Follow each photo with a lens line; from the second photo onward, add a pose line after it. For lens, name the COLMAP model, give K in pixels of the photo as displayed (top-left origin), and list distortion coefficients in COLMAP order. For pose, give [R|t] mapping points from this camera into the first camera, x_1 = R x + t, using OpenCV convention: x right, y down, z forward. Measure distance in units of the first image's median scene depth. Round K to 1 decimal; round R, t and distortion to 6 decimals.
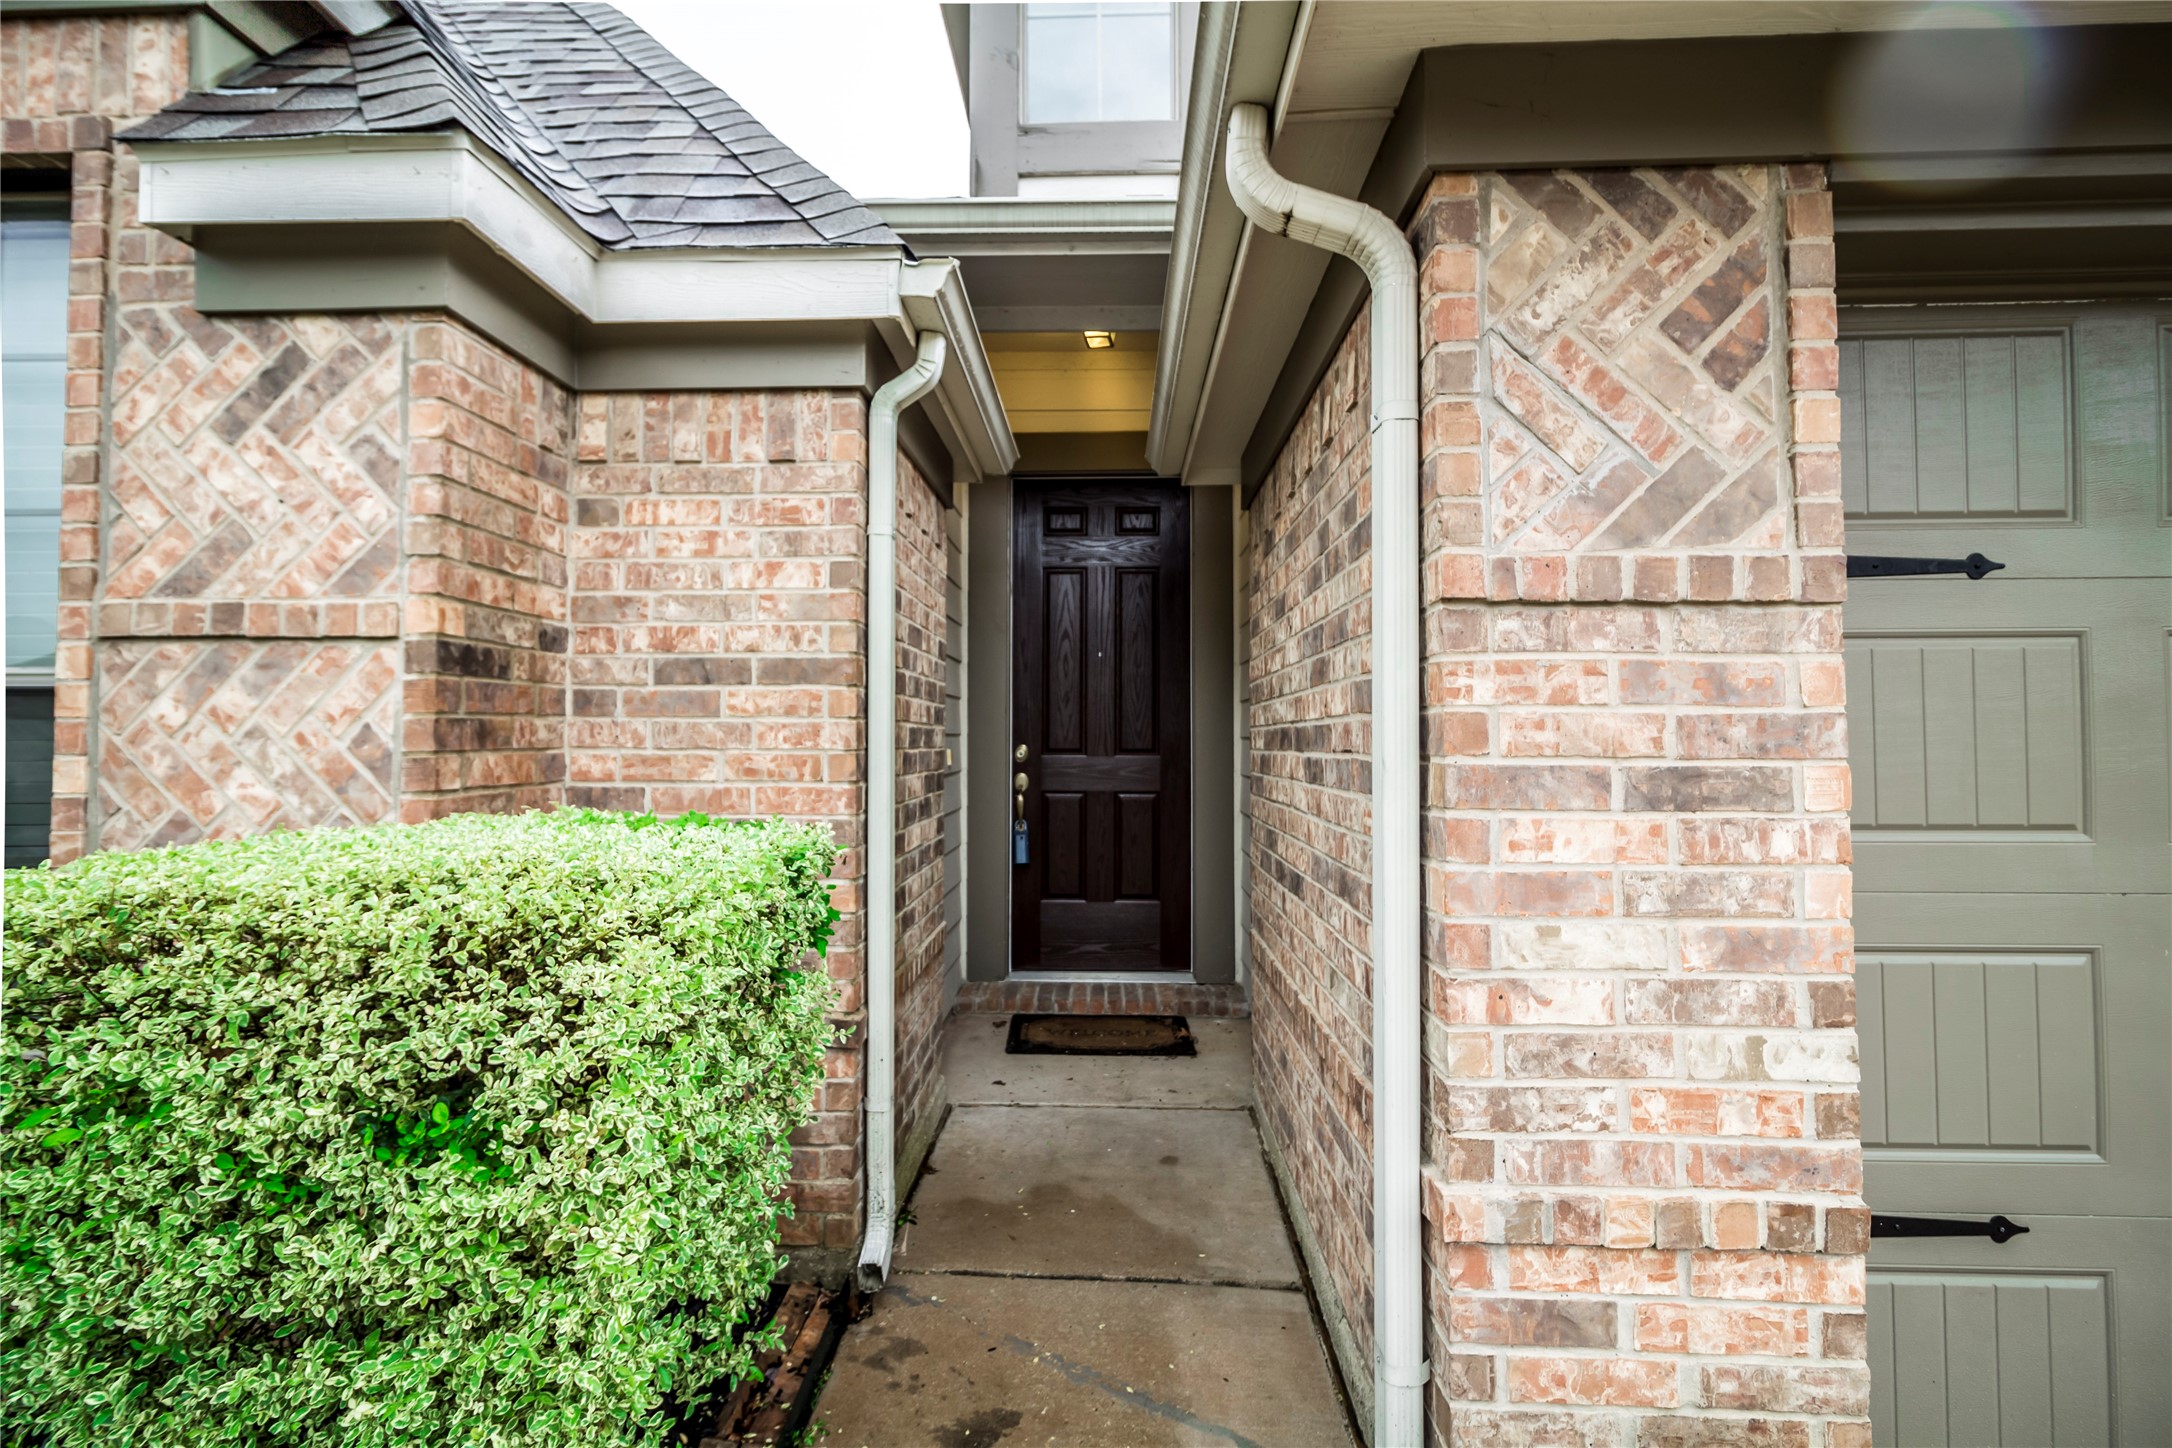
lens RADIAL K [[1000.7, 0, 1082.7], [0, 1000.7, 710.9], [0, 0, 1]] dist [0.004478, 0.000149]
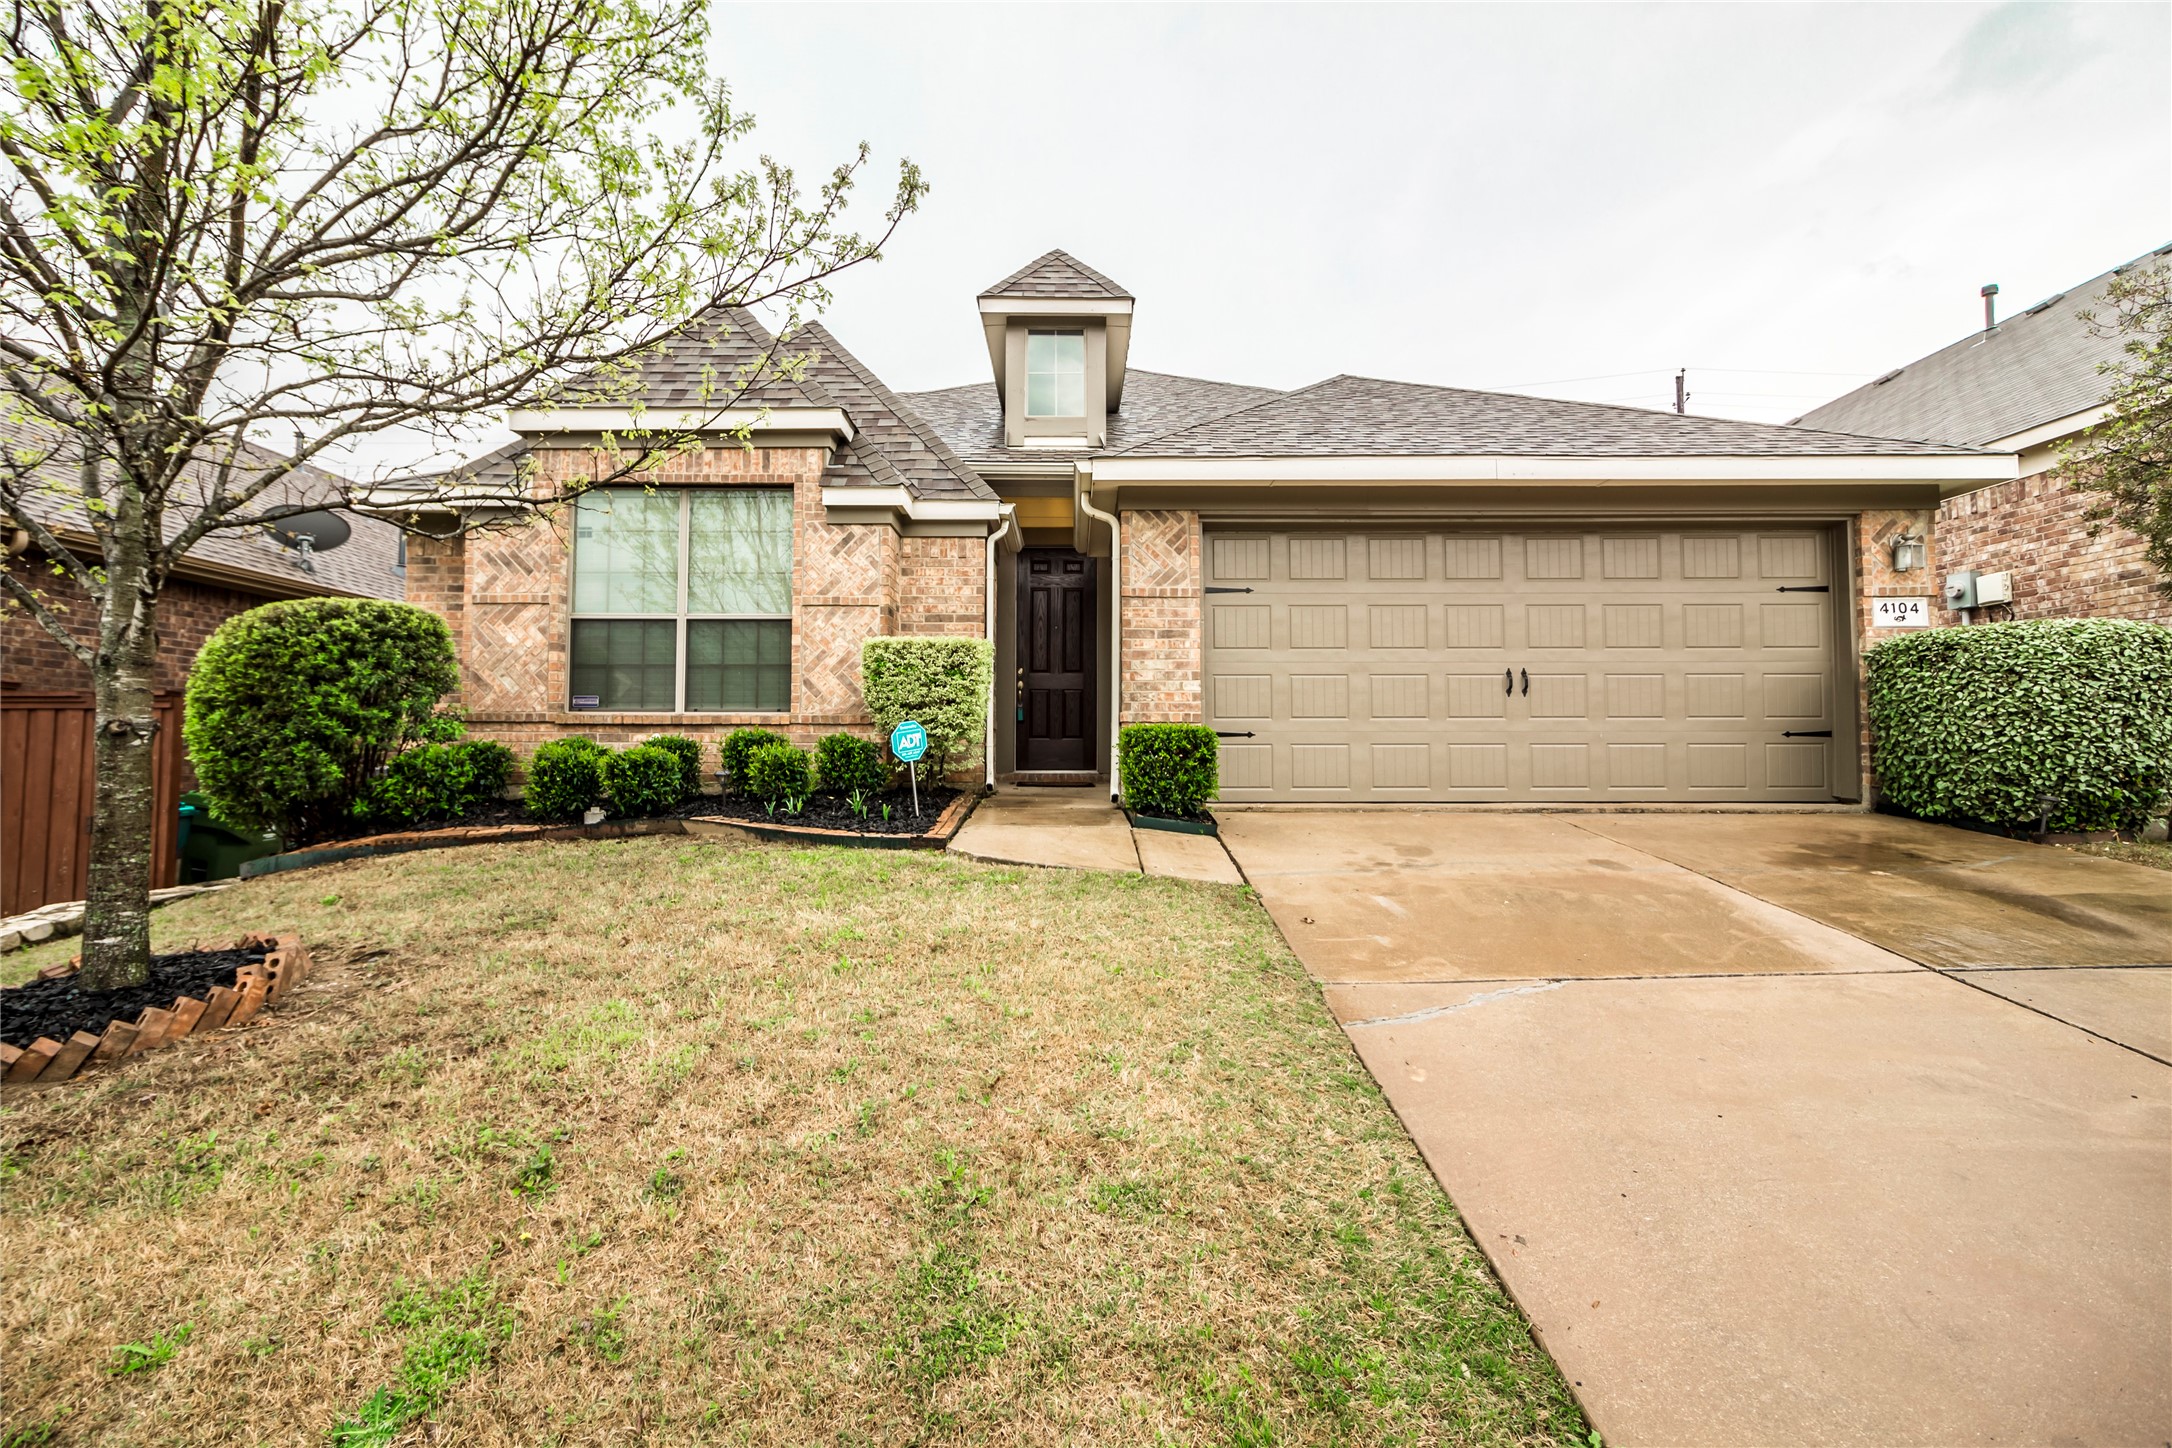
lens RADIAL K [[1000.7, 0, 1082.3], [0, 1000.7, 716.0], [0, 0, 1]] dist [0.004478, 0.000149]
pose [[0.999276, 0.002204, 0.037979, -0.021098], [-0.001749, 0.999927, -0.011994, 0.410364], [-0.038003, 0.011919, 0.999207, -2.988182]]
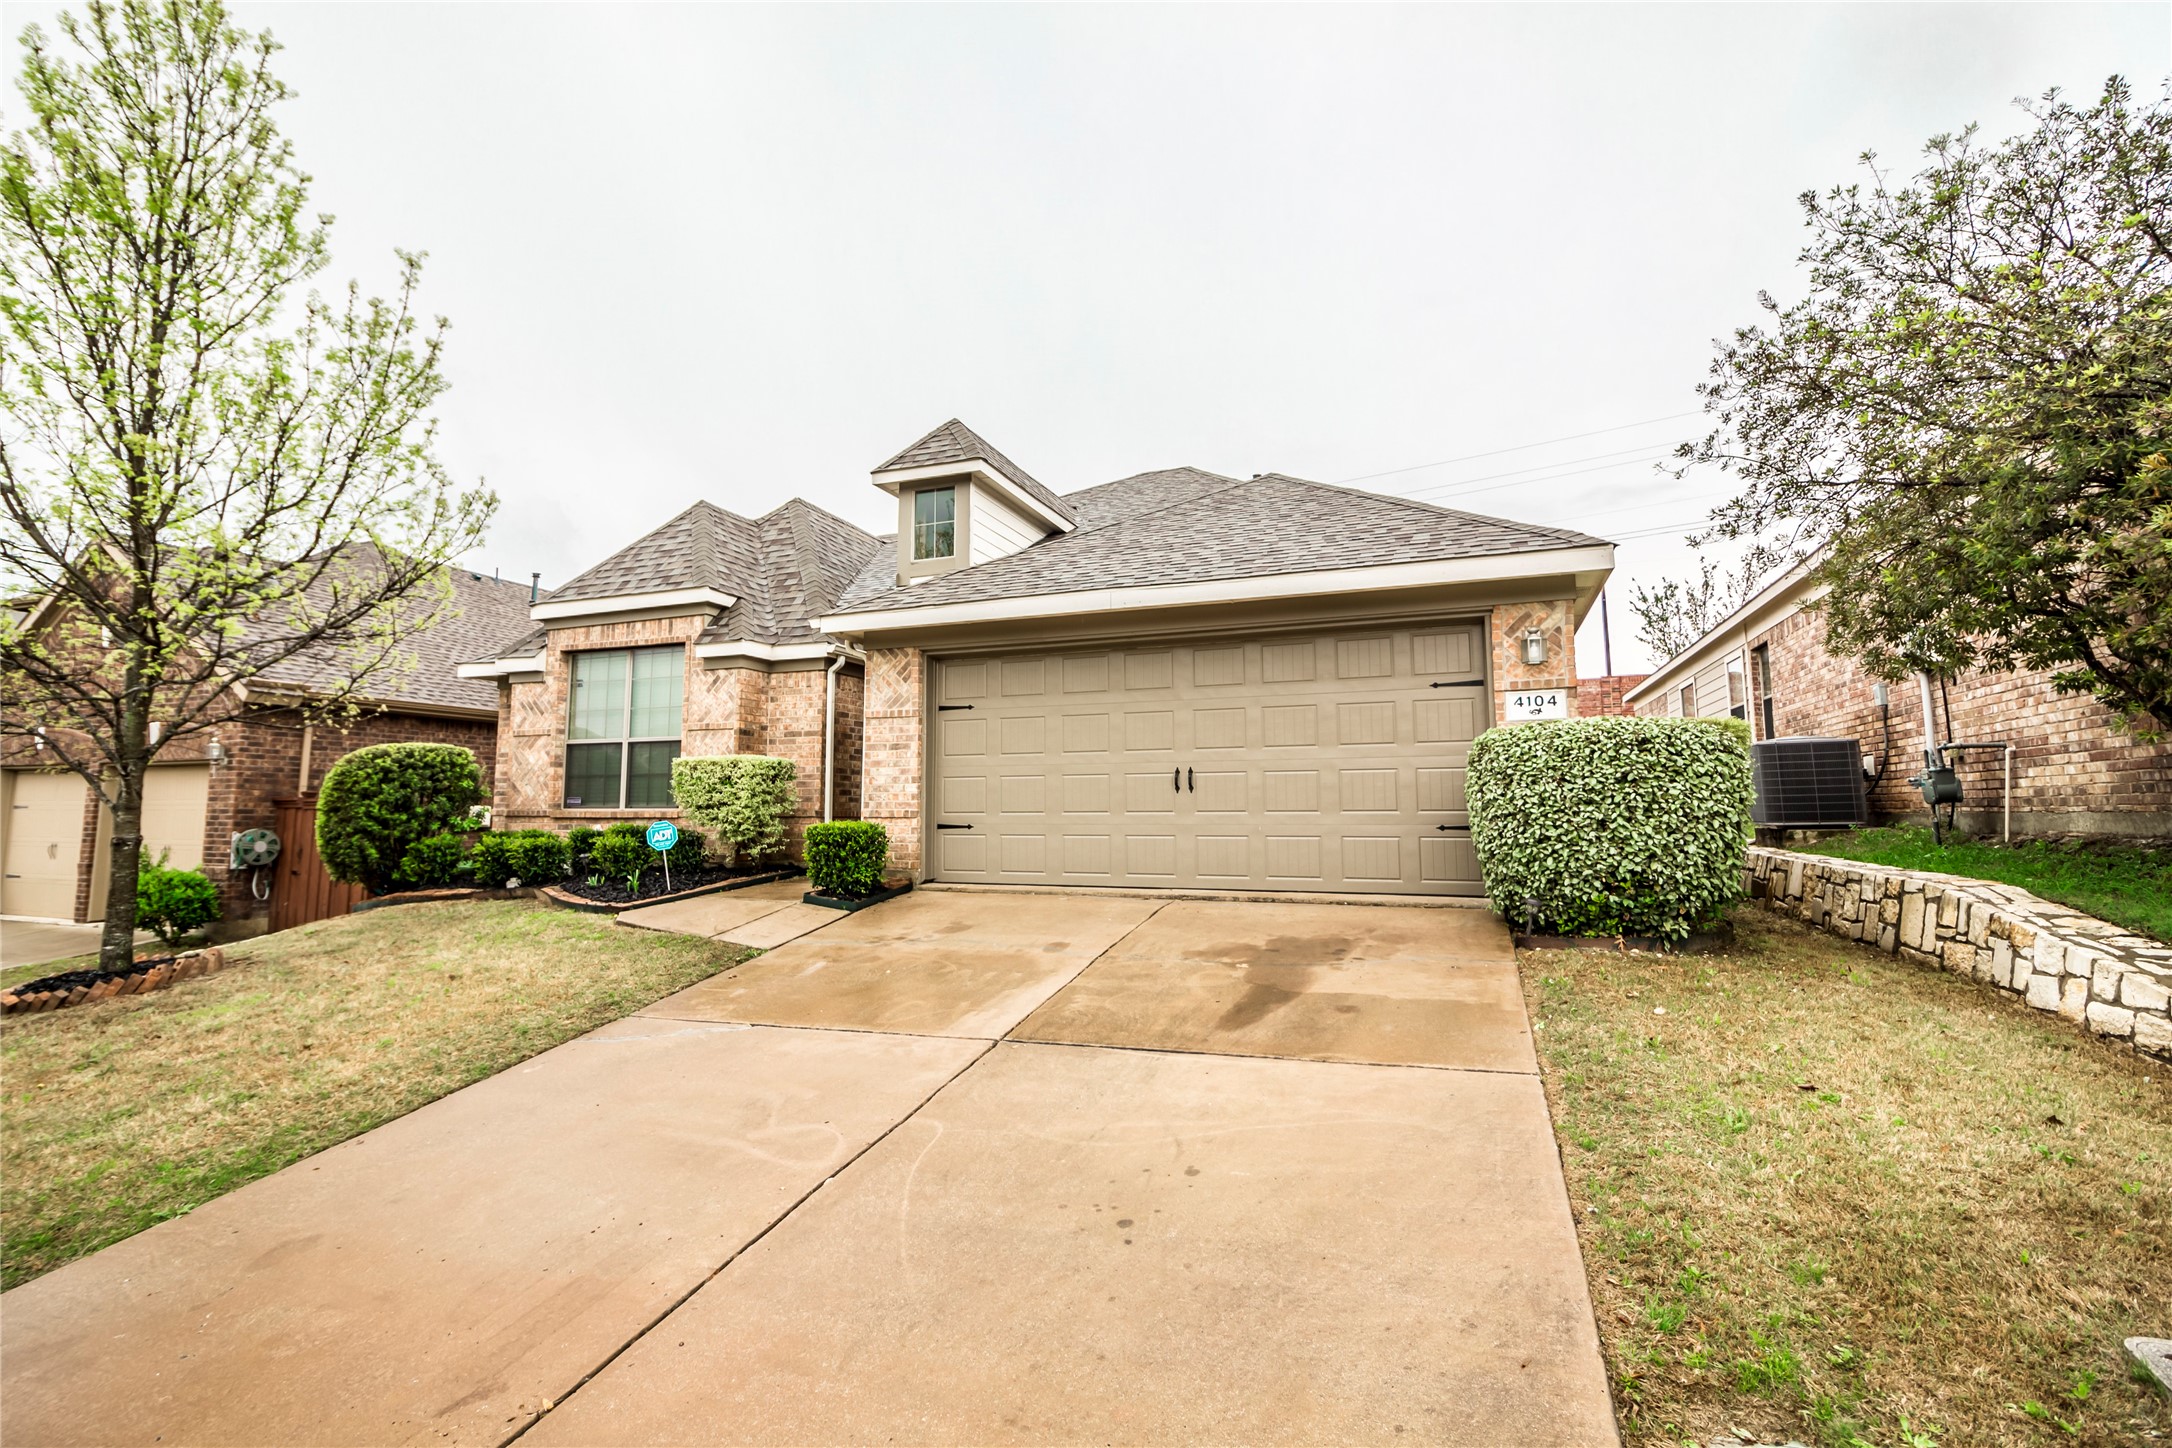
lens RADIAL K [[1000.7, 0, 1076.3], [0, 1000.7, 720.5], [0, 0, 1]] dist [0.004478, 0.000149]
pose [[0.943065, -0.031632, -0.331101, 2.801370], [0.010167, 0.997744, -0.066364, 0.255570], [0.332454, 0.059219, 0.941259, -3.408118]]
